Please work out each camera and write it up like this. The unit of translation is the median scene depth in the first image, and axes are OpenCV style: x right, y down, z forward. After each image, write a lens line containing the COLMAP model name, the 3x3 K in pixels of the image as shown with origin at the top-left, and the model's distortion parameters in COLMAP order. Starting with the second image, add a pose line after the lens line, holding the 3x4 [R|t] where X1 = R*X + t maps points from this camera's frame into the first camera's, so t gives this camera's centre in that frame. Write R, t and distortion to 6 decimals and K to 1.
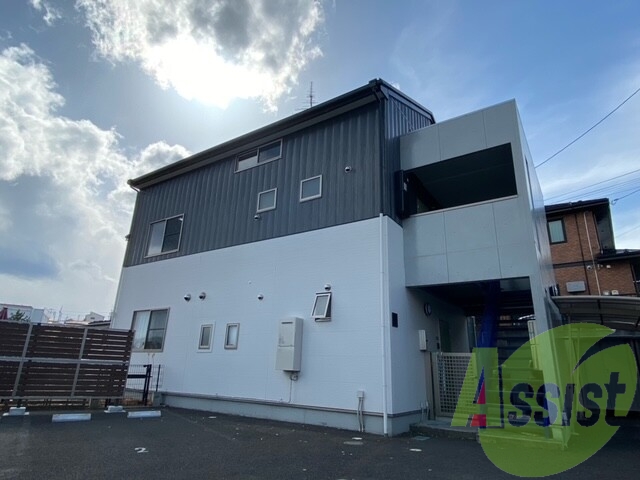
lens RADIAL K [[383.7, 0, 320.0], [0, 383.7, 240.0], [0, 0, 1]] dist [0.047020, -0.053718]
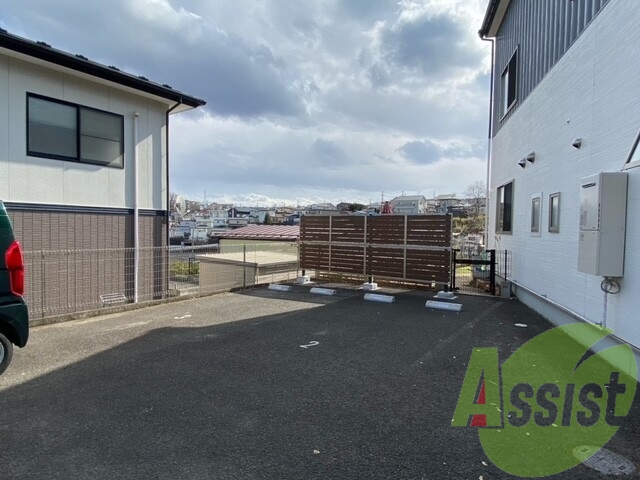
lens RADIAL K [[383.7, 0, 320.0], [0, 383.7, 240.0], [0, 0, 1]] dist [0.047020, -0.053718]
pose [[0.339643, 0.002567, -0.940551, 0.261385], [0.291981, 0.950303, 0.108031, 0.120775], [0.894086, -0.311315, 0.322014, 0.476783]]
